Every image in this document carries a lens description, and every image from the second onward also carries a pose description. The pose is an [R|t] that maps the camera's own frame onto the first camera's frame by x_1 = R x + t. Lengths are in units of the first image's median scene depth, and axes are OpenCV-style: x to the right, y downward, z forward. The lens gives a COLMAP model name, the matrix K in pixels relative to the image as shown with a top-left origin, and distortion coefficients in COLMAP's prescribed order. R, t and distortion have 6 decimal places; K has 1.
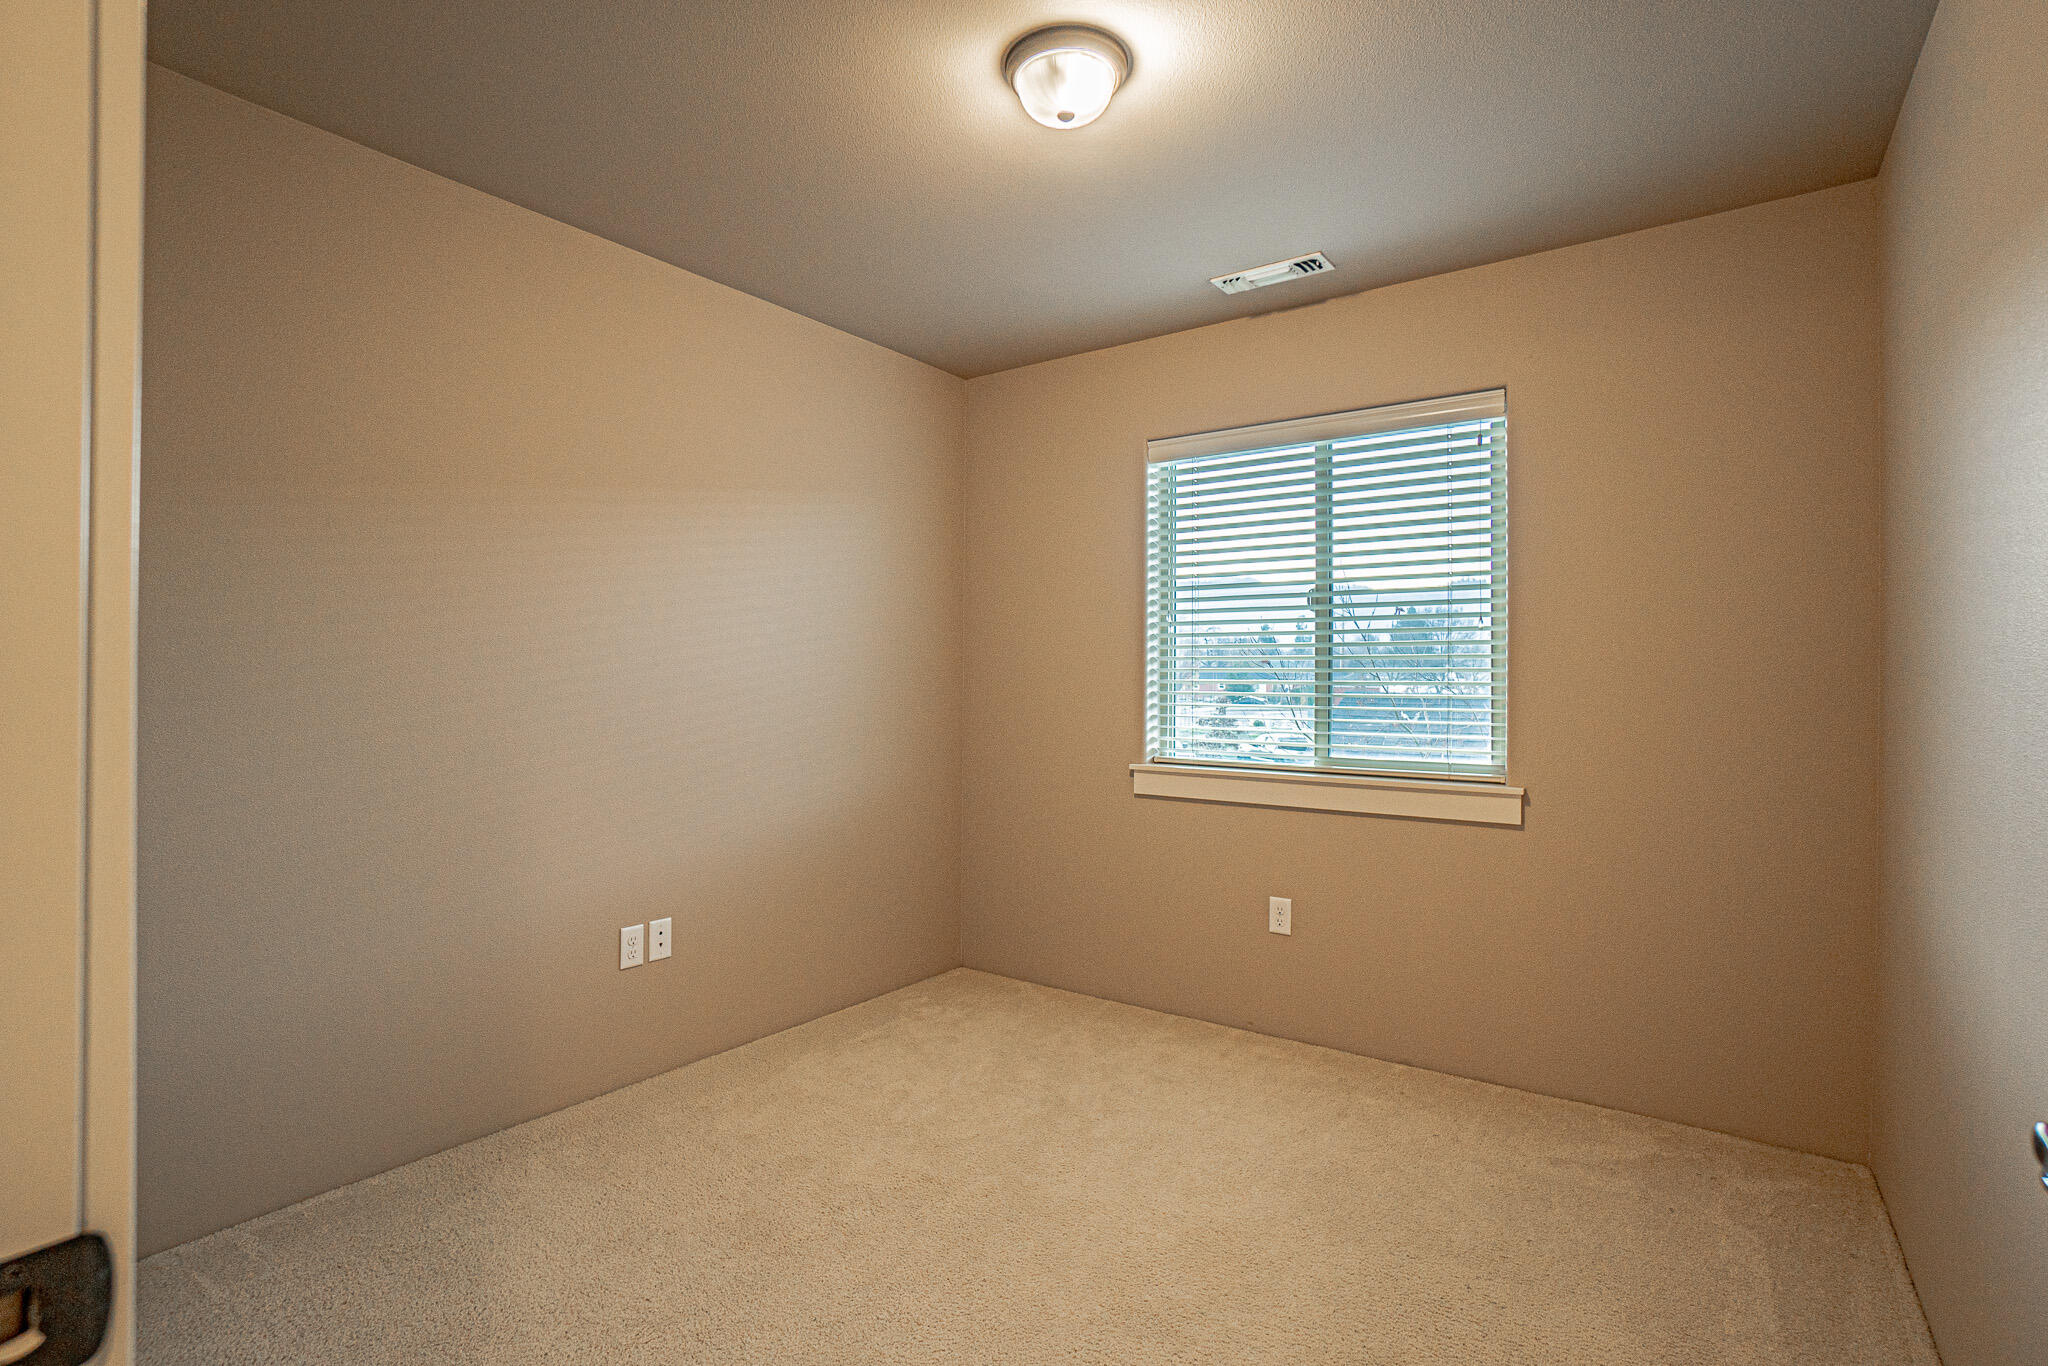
lens RADIAL K [[948.5, 0, 1022.3], [0, 948.5, 677.1], [0, 0, 1]] dist [-0.034074, 0.004597]
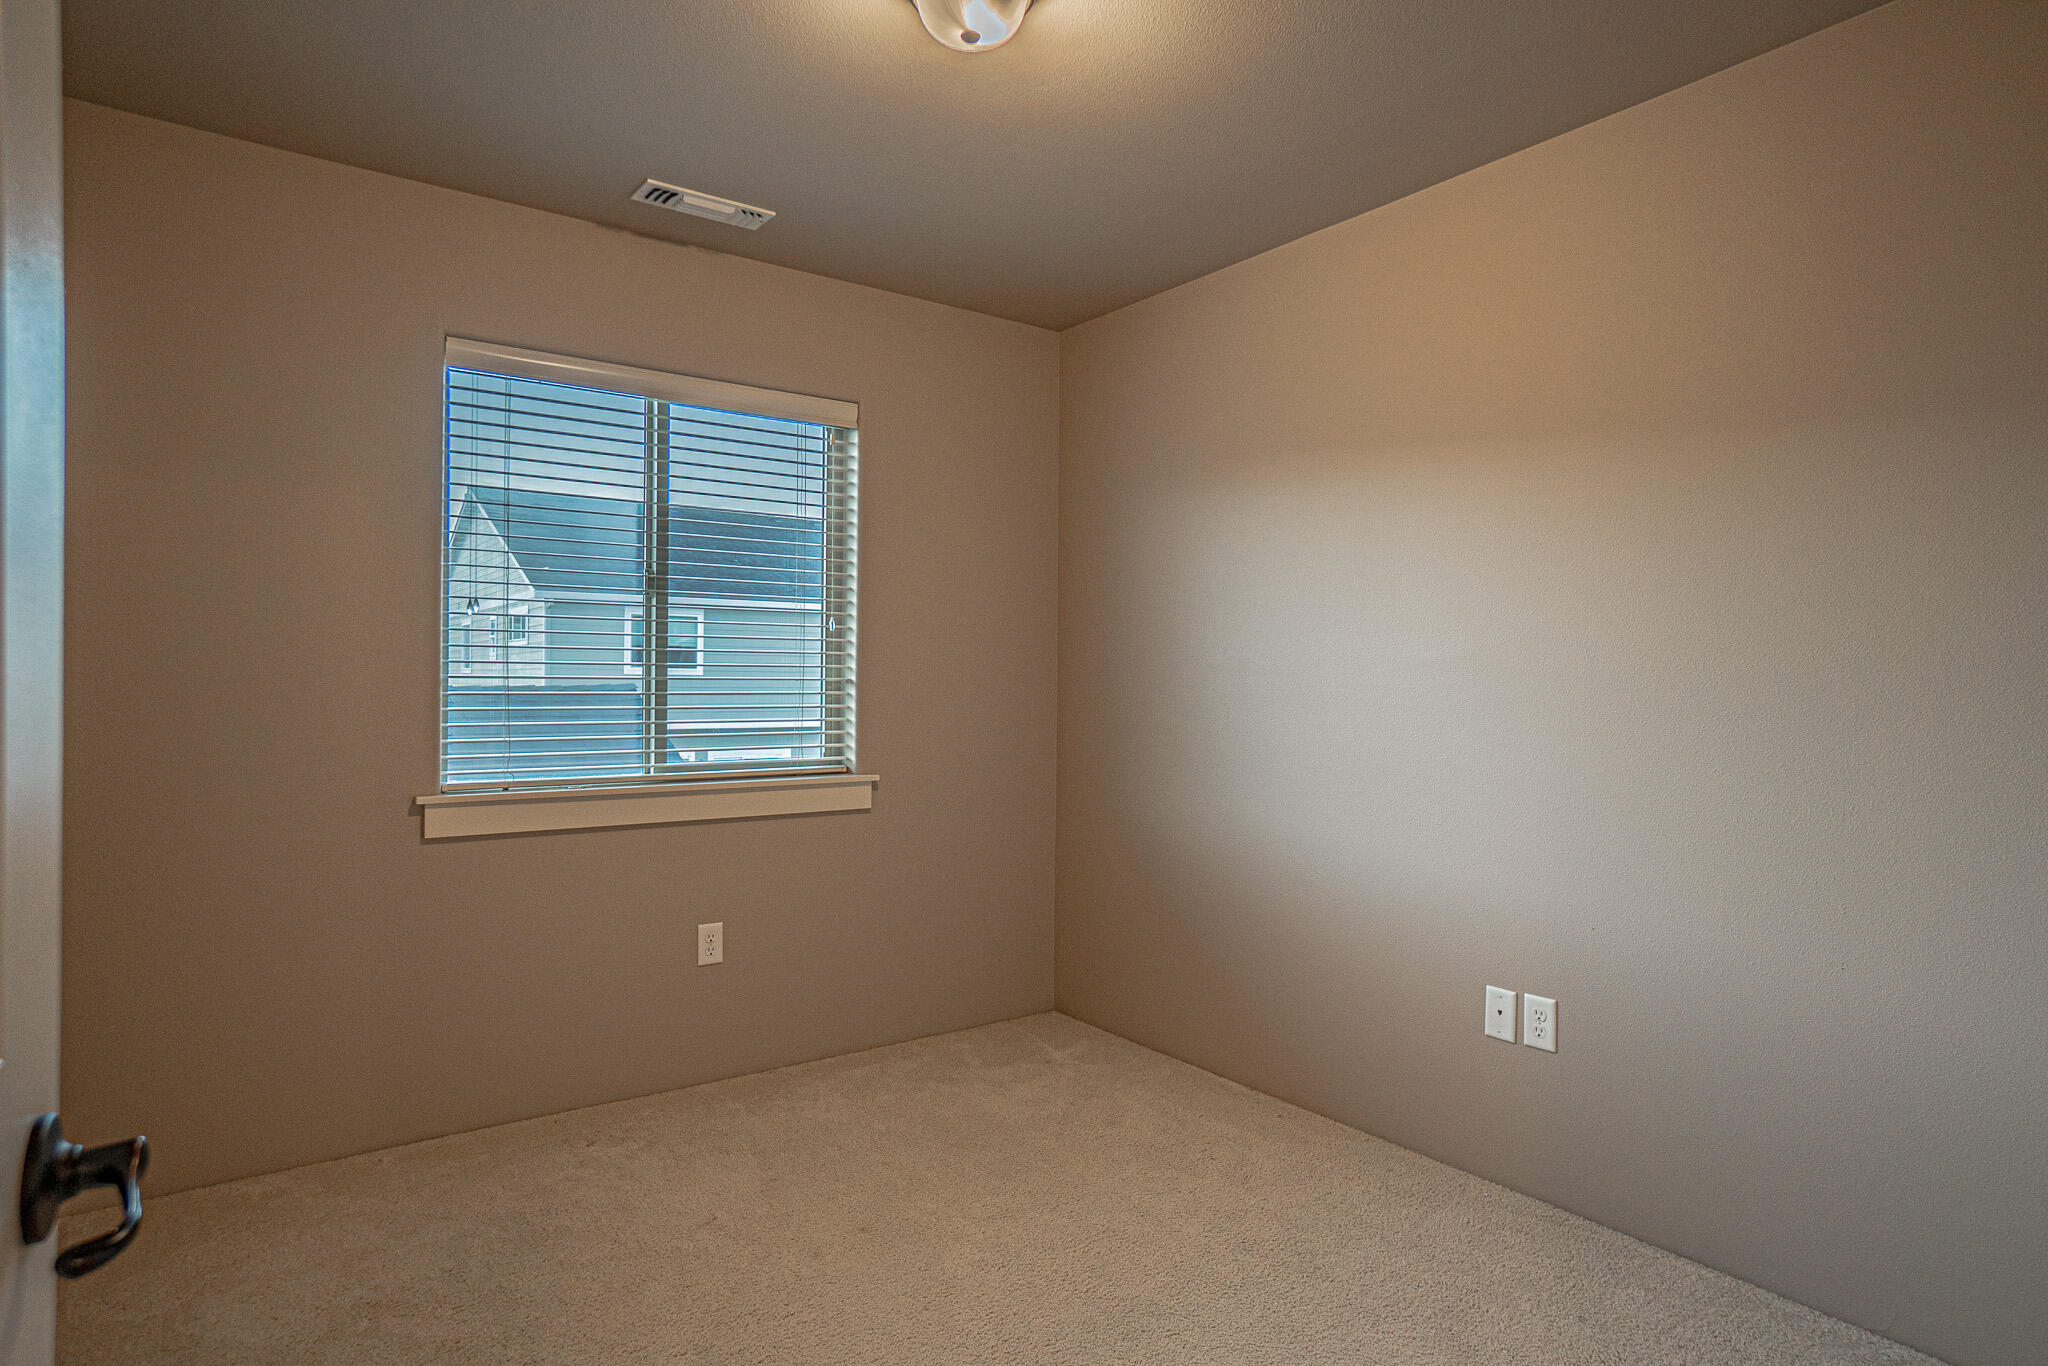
lens RADIAL K [[1125.1, 0, 1022.4], [0, 1125.1, 683.8], [0, 0, 1]] dist [-0.012365, 0.010630]
pose [[0.318989, -0.004541, 0.947748, -0.569249], [-0.004542, 0.999970, 0.006321, 0.002701], [-0.947747, -0.006321, 0.318959, 0.359002]]
